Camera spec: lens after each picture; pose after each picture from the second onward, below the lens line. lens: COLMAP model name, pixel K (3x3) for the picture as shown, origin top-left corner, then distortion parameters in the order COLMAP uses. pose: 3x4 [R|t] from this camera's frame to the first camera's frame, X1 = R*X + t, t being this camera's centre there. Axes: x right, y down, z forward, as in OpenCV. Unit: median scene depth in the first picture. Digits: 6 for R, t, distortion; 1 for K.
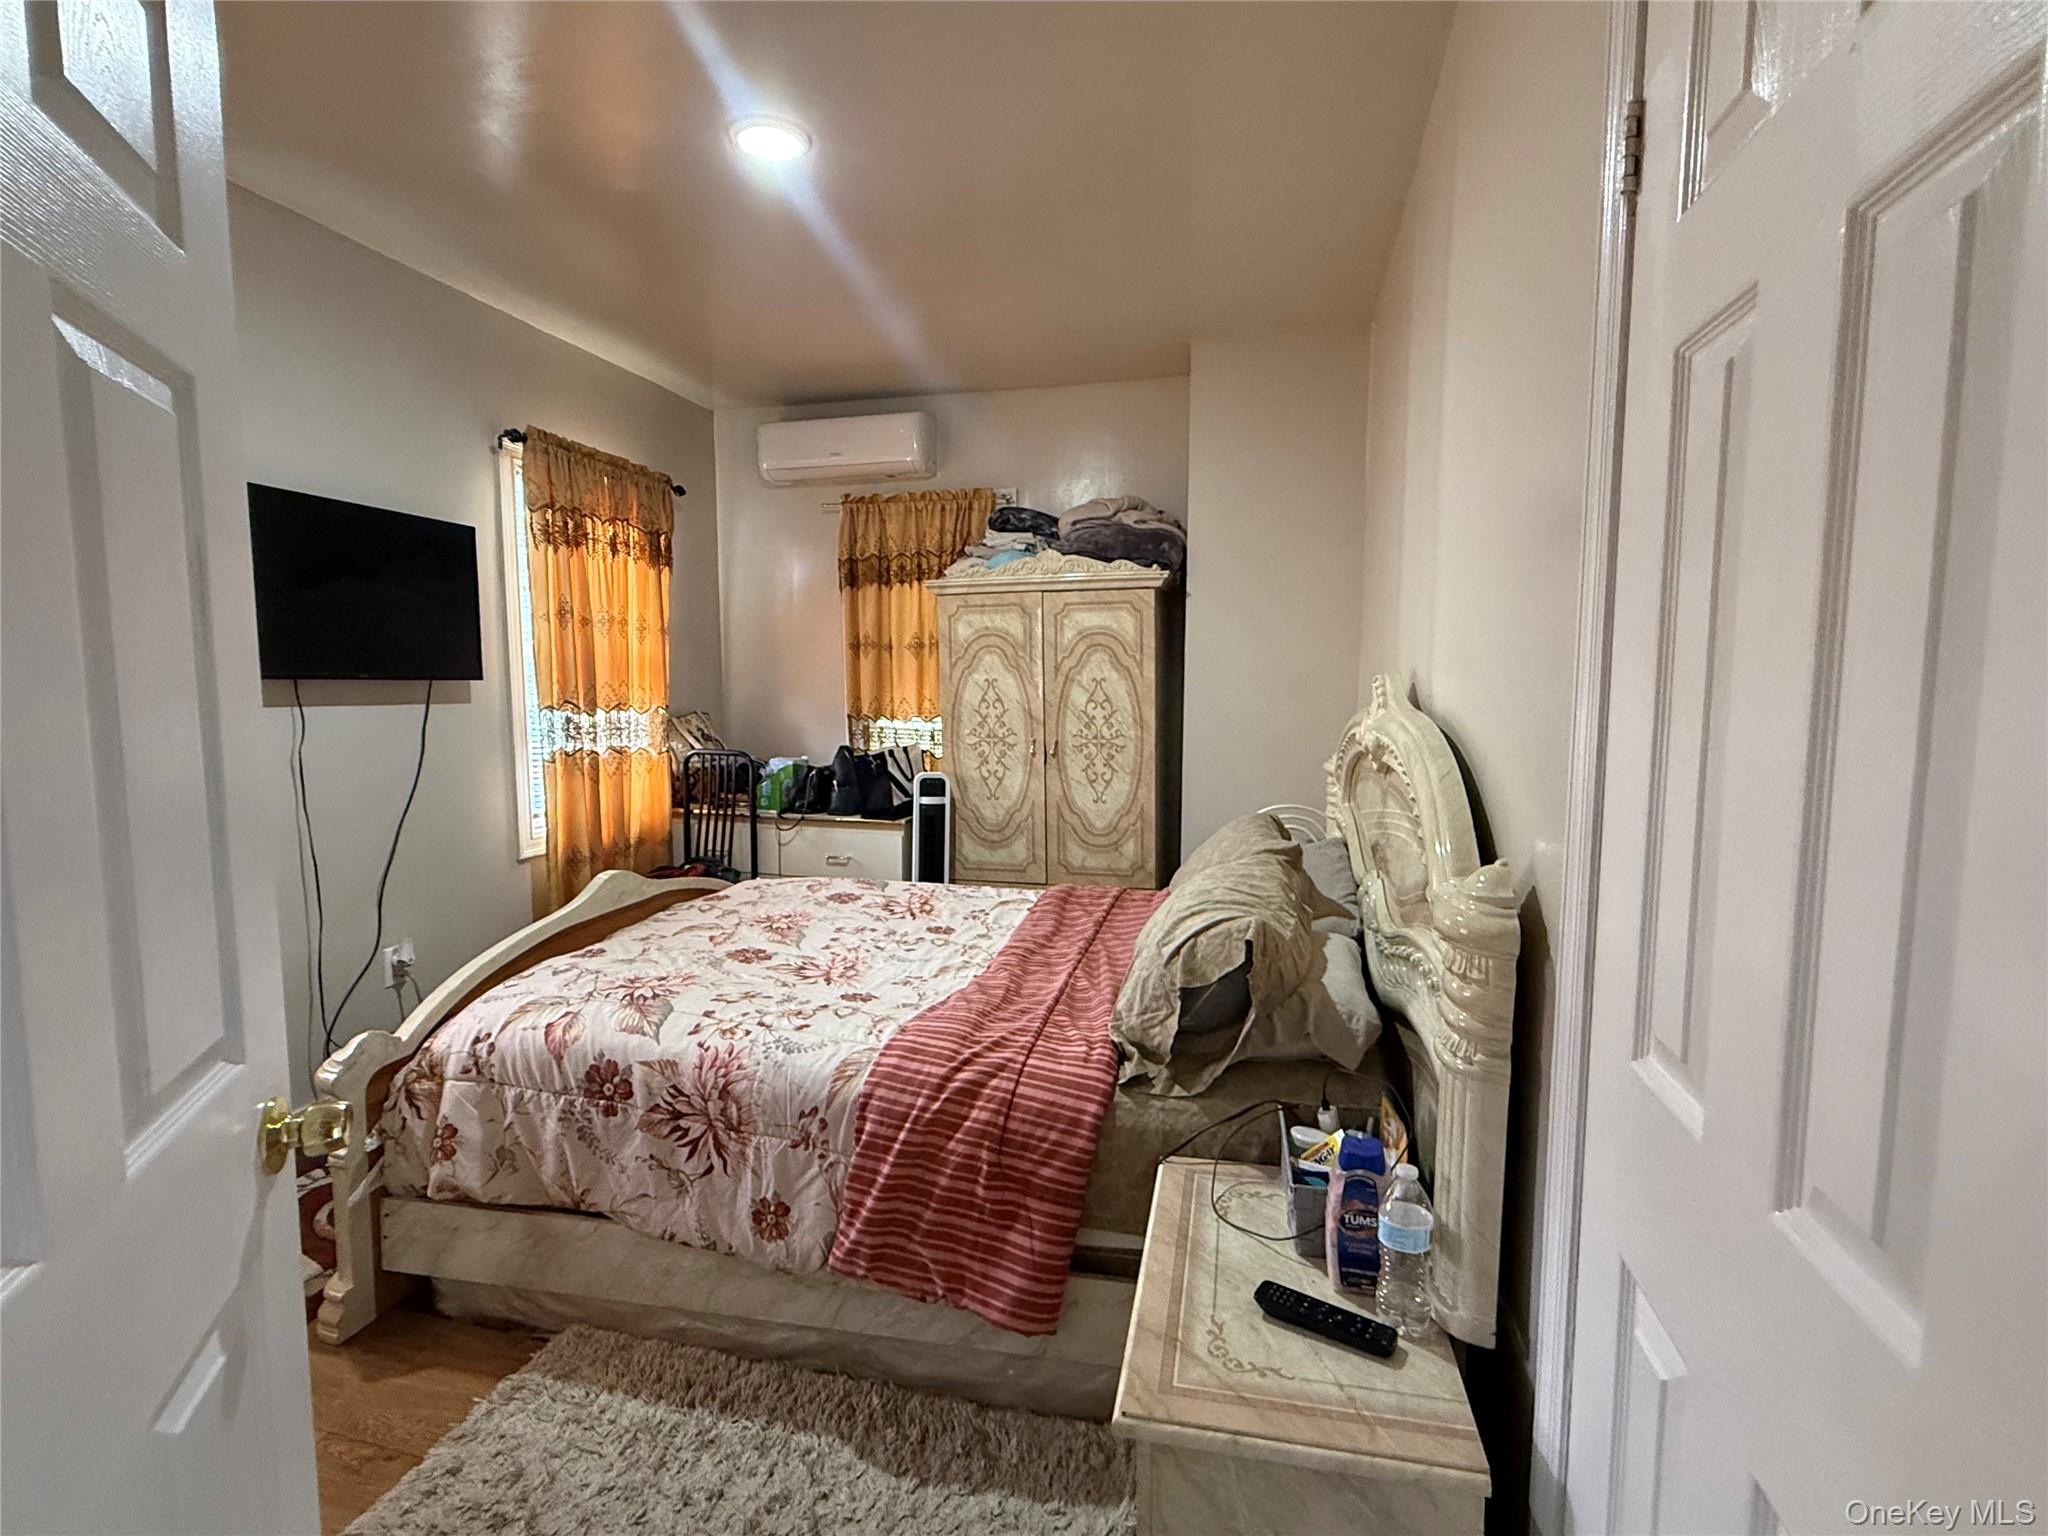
lens RADIAL K [[964.5, 0, 1021.4], [0, 964.5, 765.2], [0, 0, 1]] dist [0.000467, -0.000001]
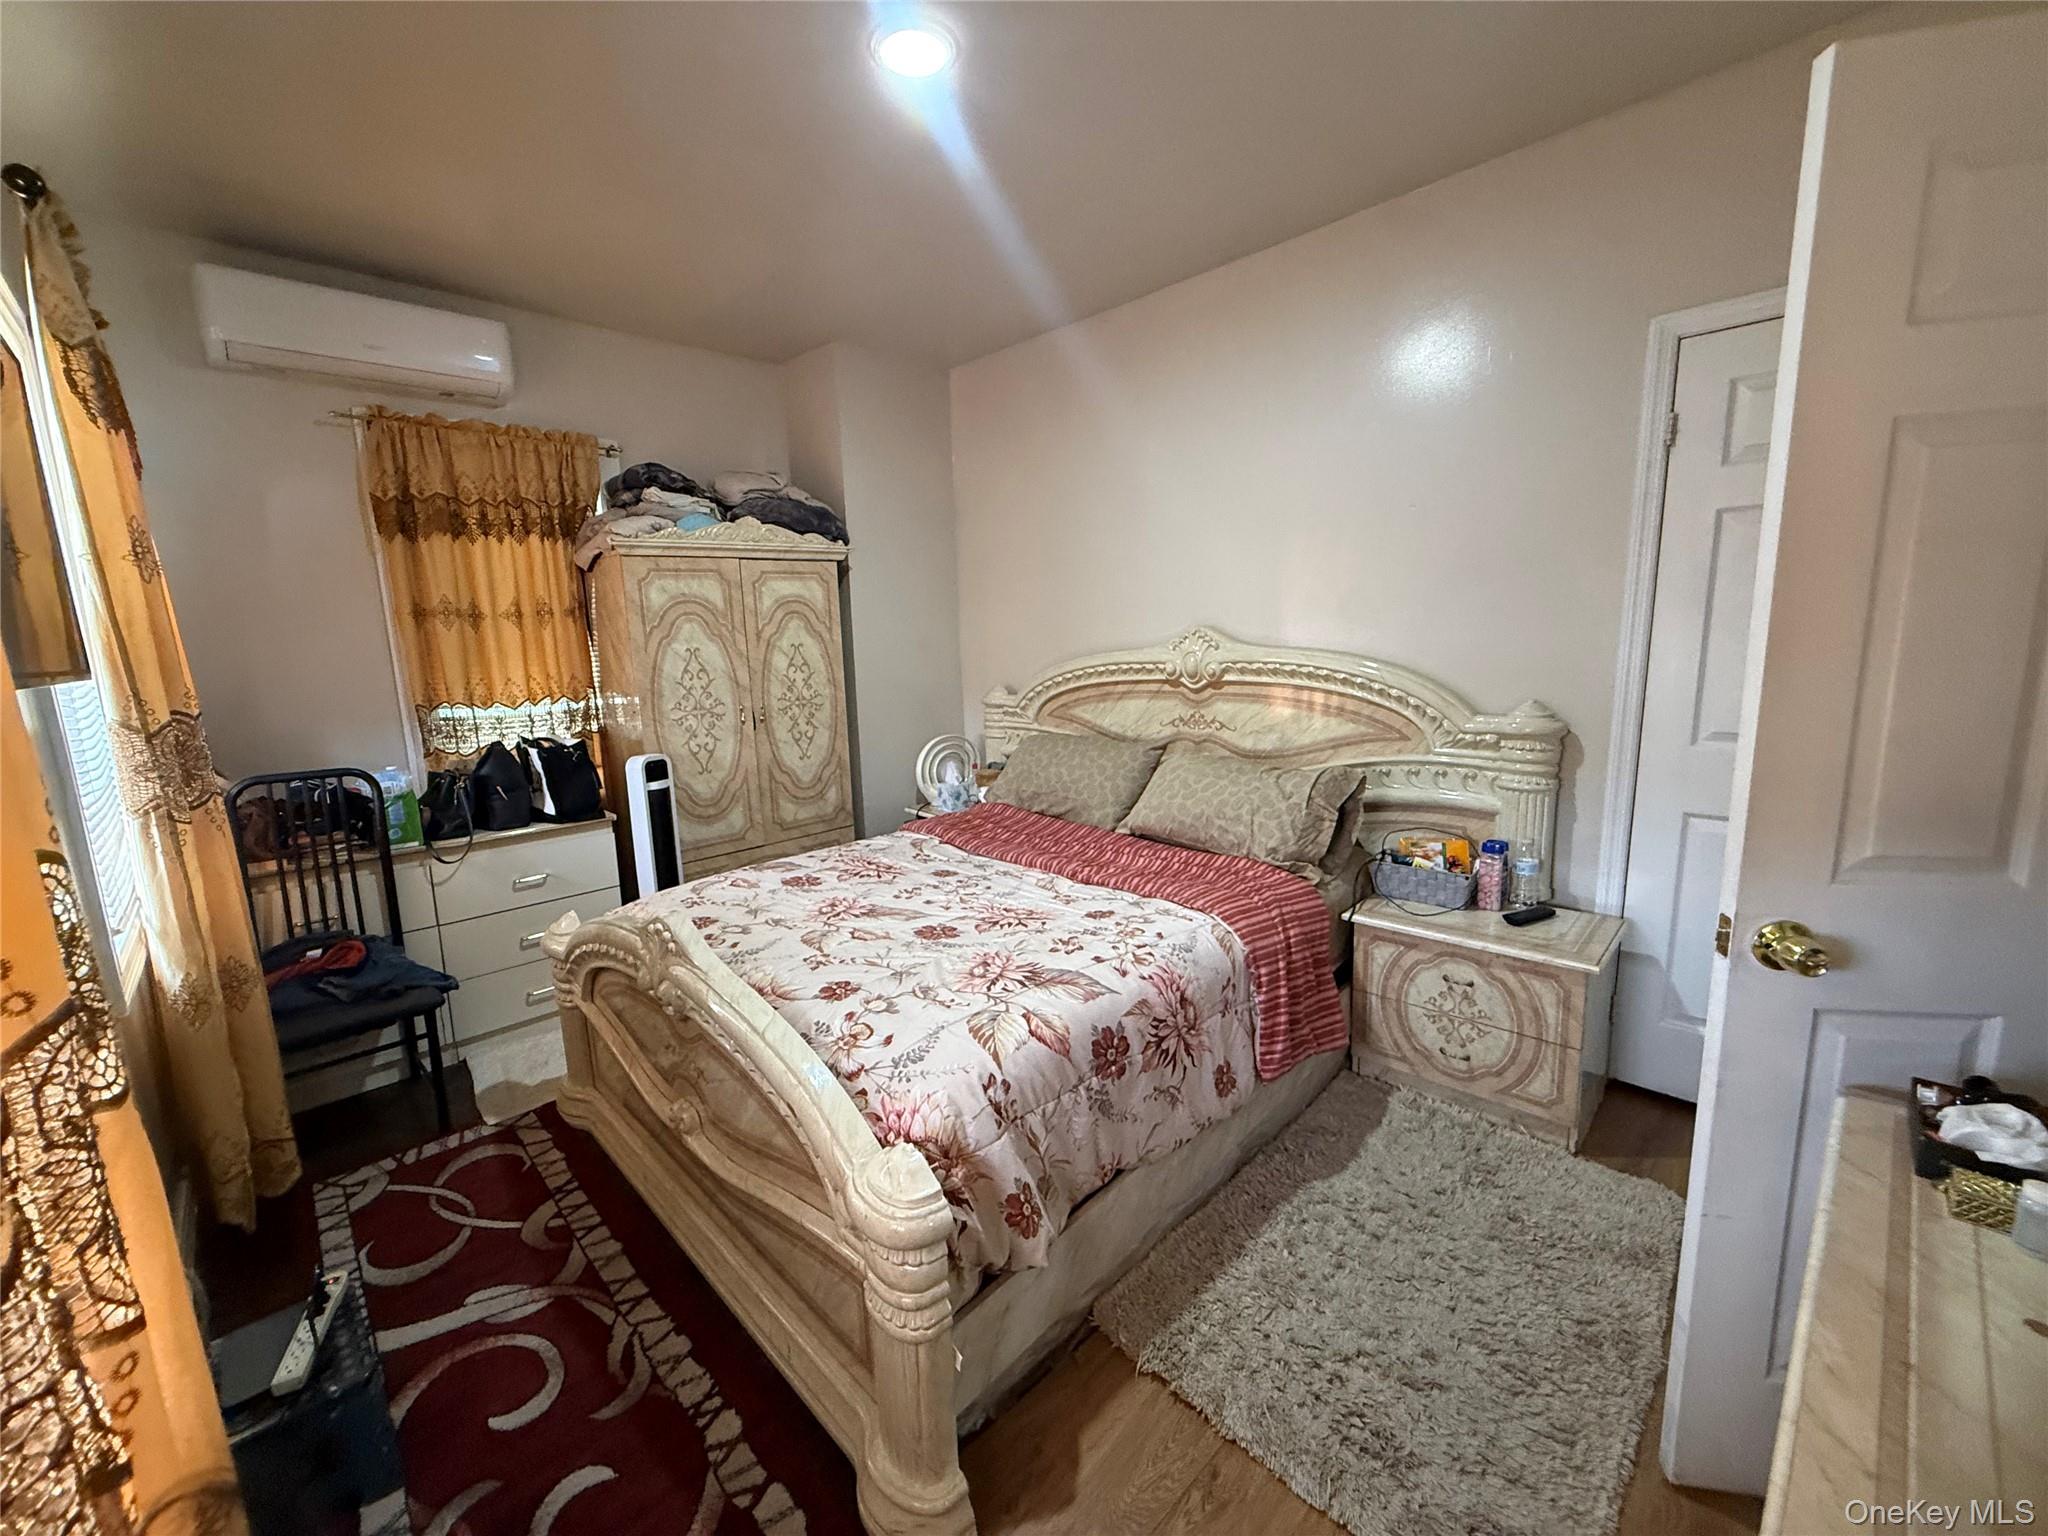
lens RADIAL K [[810.8, 0, 1019.3], [0, 810.8, 766.9], [0, 0, 1]] dist [0.001908, 0.000215]
pose [[0.524335, -0.159152, 0.836507, -0.558488], [0.109561, 0.986822, 0.119076, -0.034306], [-0.844434, 0.029213, 0.534862, 0.305624]]
